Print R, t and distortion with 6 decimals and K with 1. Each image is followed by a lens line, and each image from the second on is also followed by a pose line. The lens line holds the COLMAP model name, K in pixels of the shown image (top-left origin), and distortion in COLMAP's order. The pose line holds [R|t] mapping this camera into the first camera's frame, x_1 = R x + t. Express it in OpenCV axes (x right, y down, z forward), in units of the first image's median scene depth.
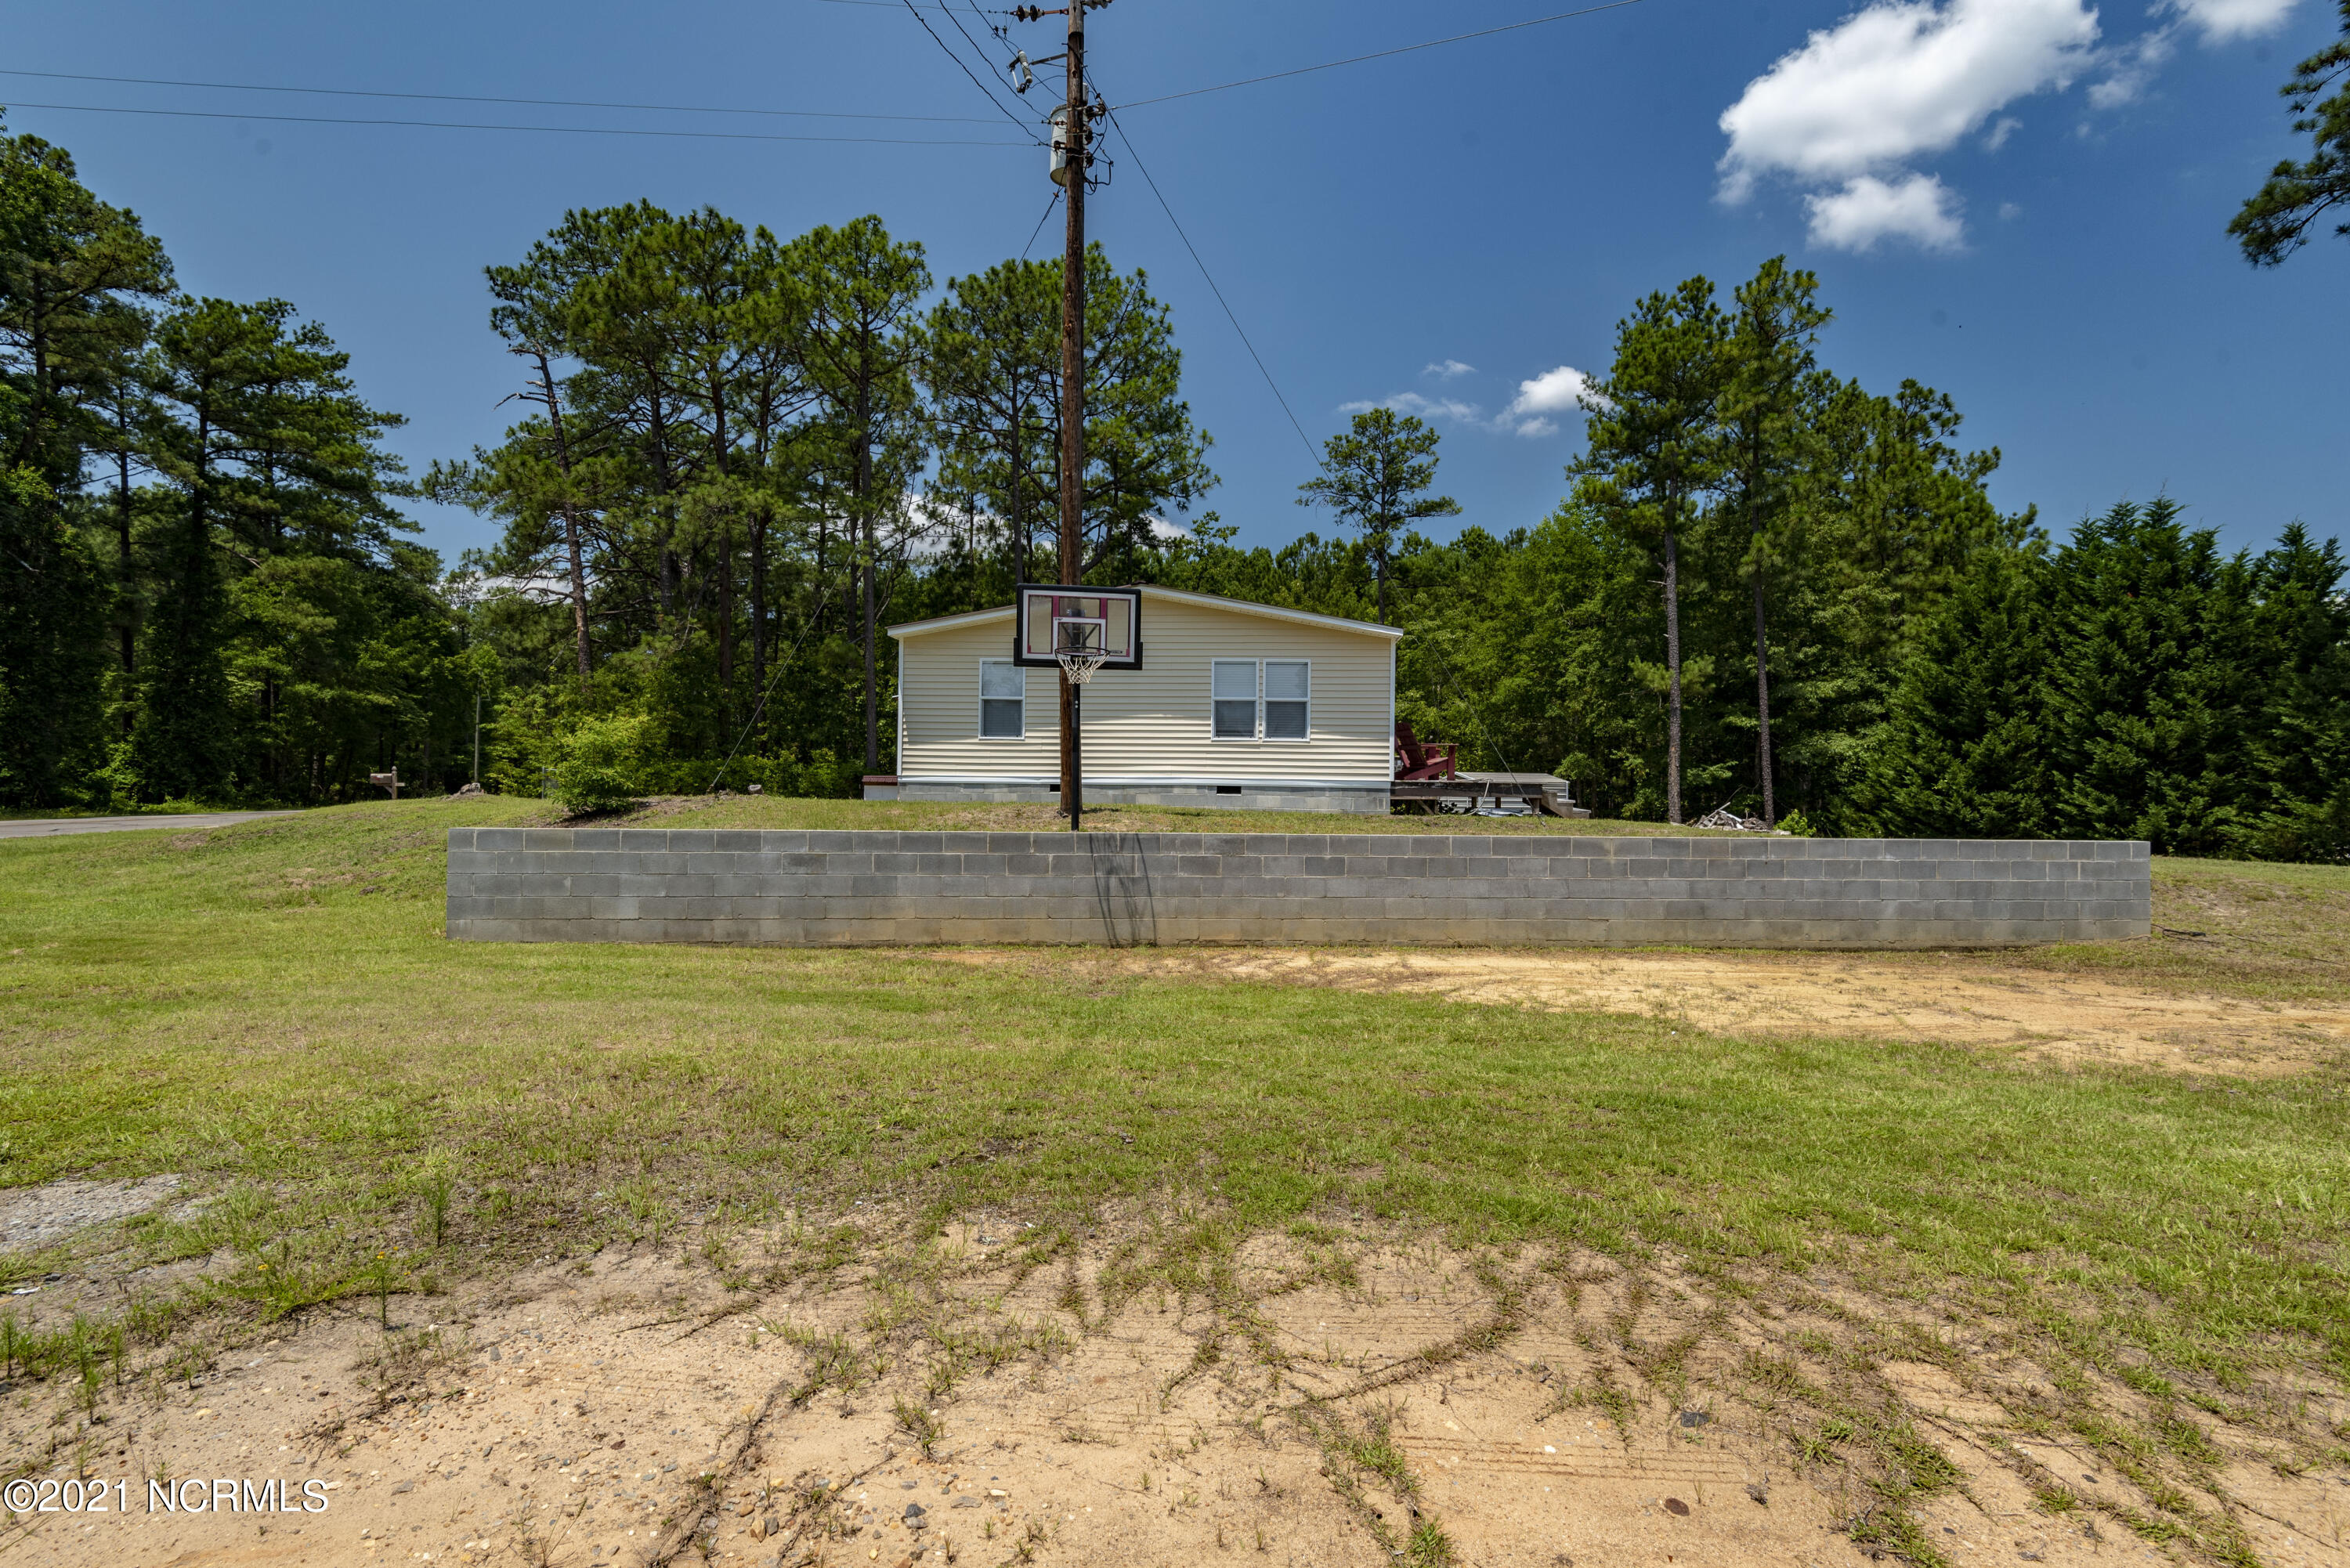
lens RADIAL K [[1038.3, 0, 1182.1], [0, 1038.3, 793.5], [0, 0, 1]] dist [-0.004098, -0.006840]
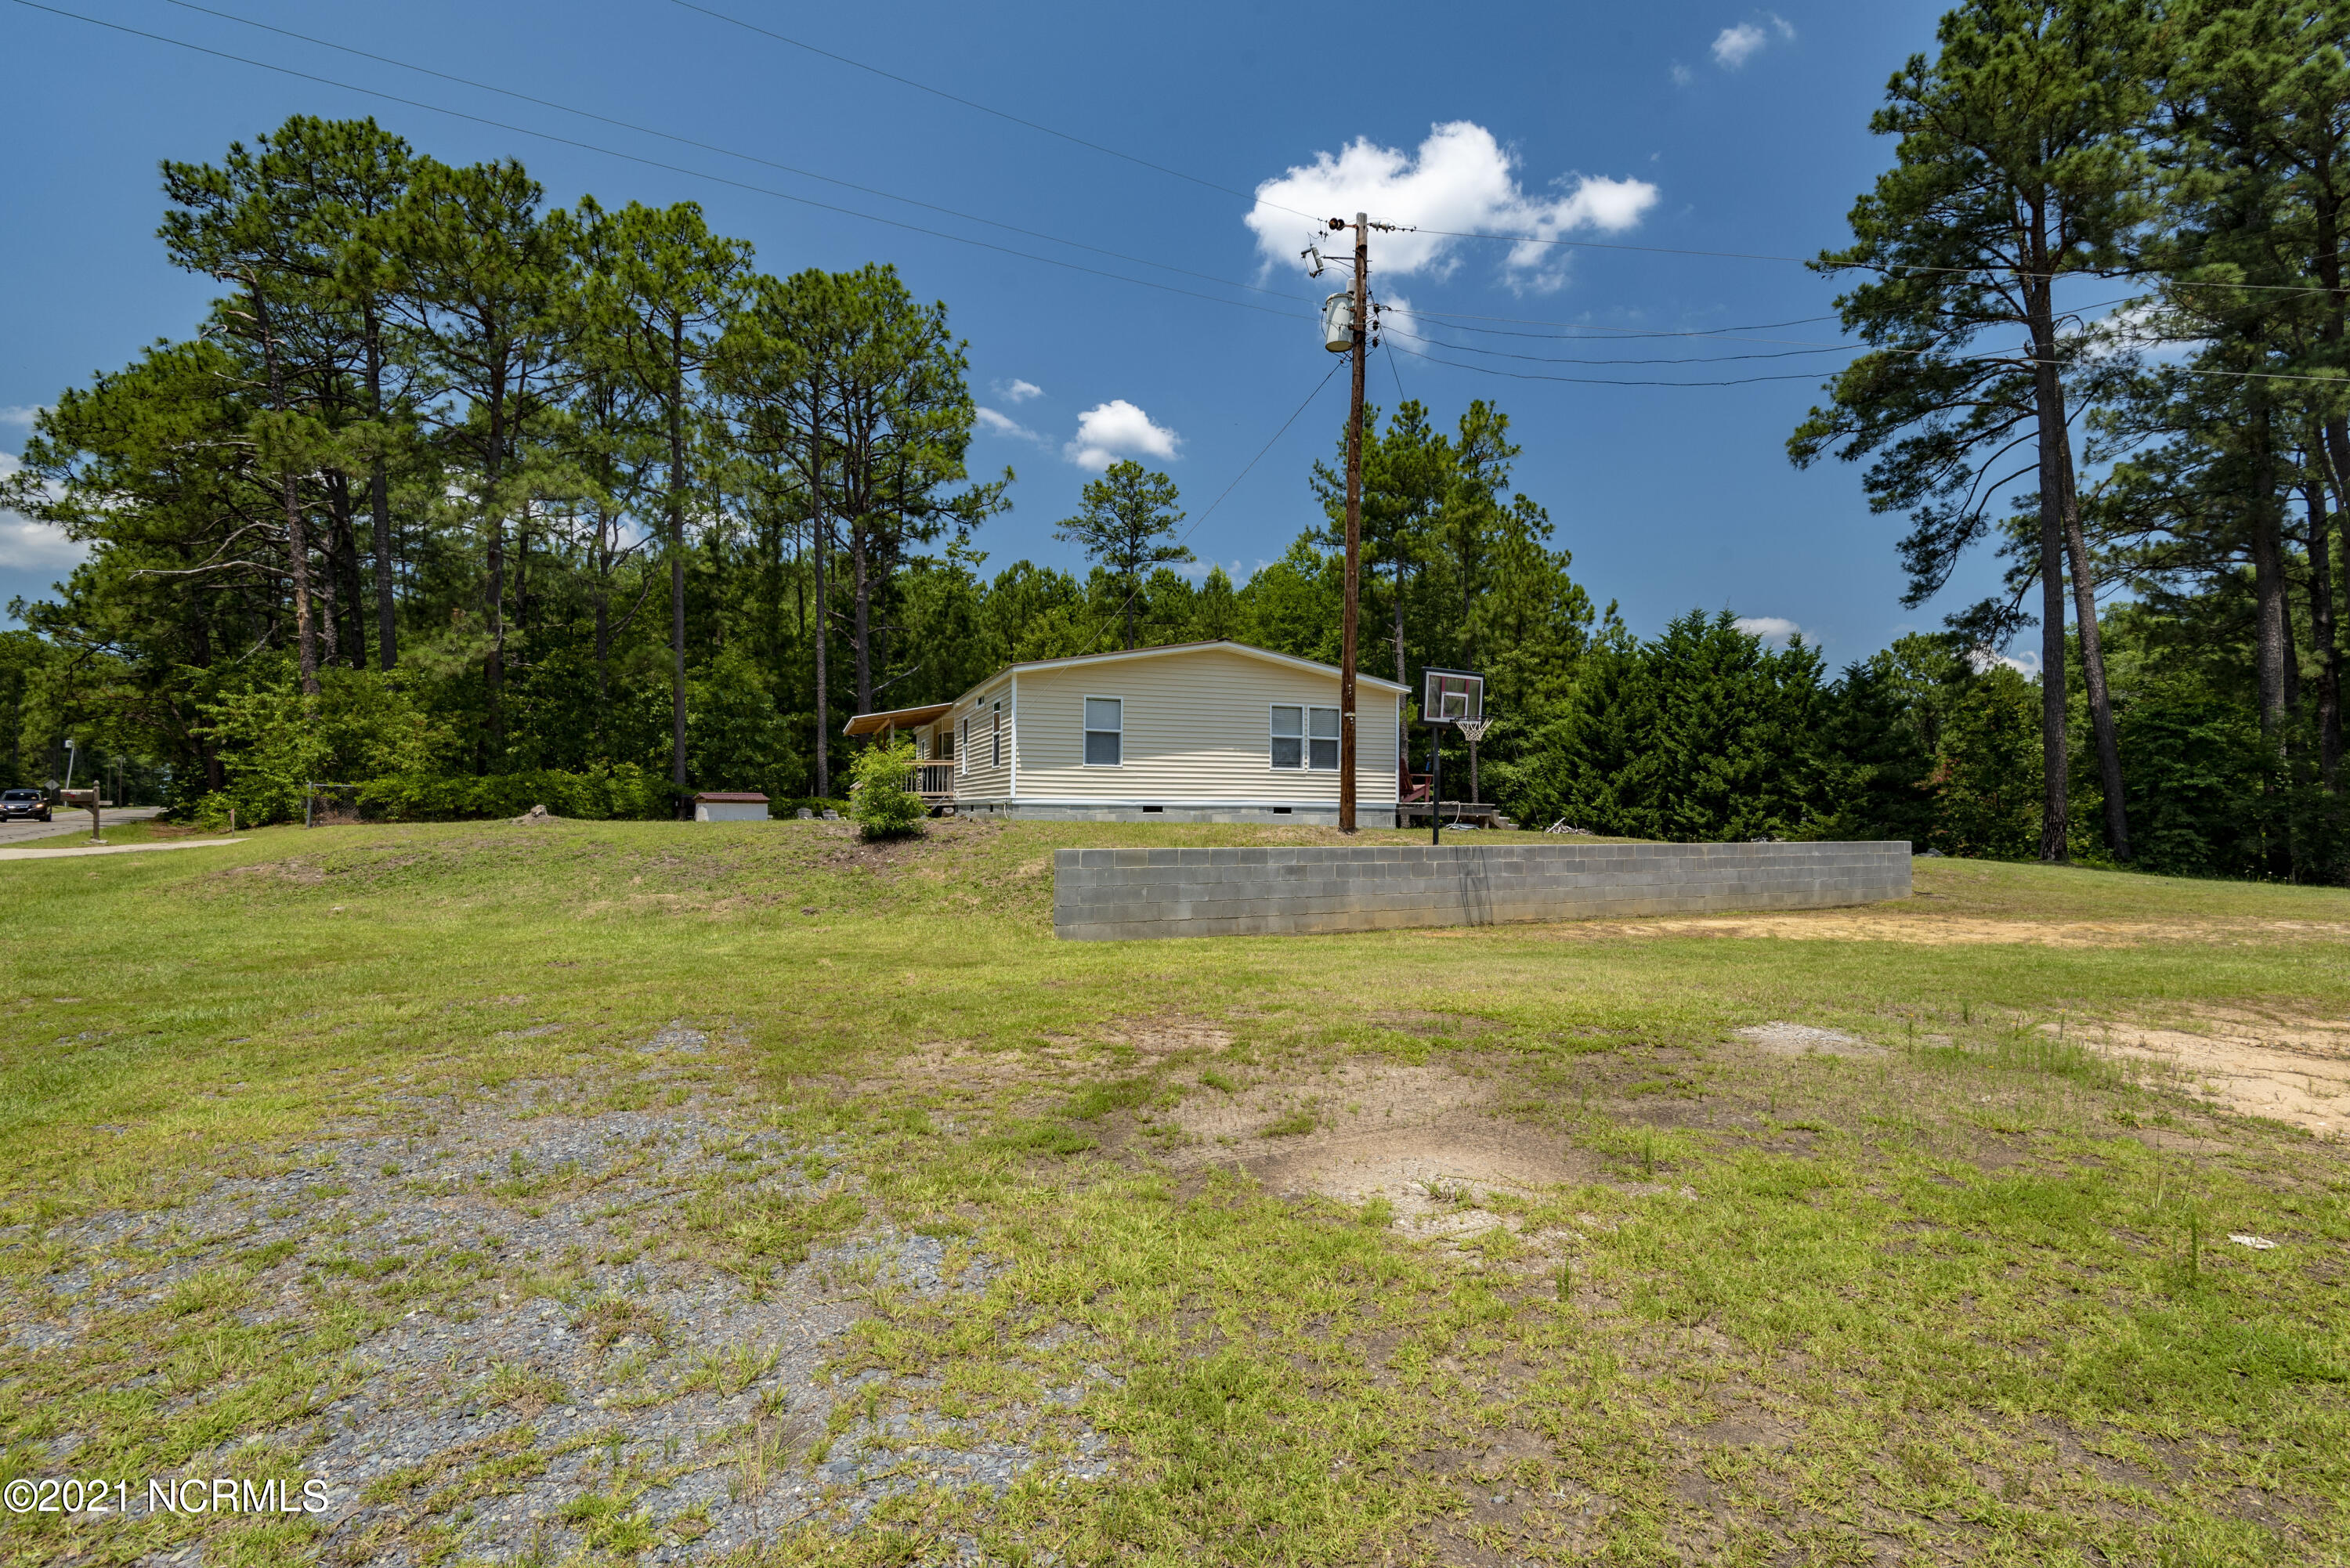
lens RADIAL K [[1038.3, 0, 1170.4], [0, 1038.3, 788.6], [0, 0, 1]] dist [-0.004098, -0.006840]
pose [[0.918252, 0.004947, 0.395965, -0.369468], [0.001447, 0.999873, -0.015846, -0.006465], [-0.395993, 0.015124, 0.918129, -0.051623]]
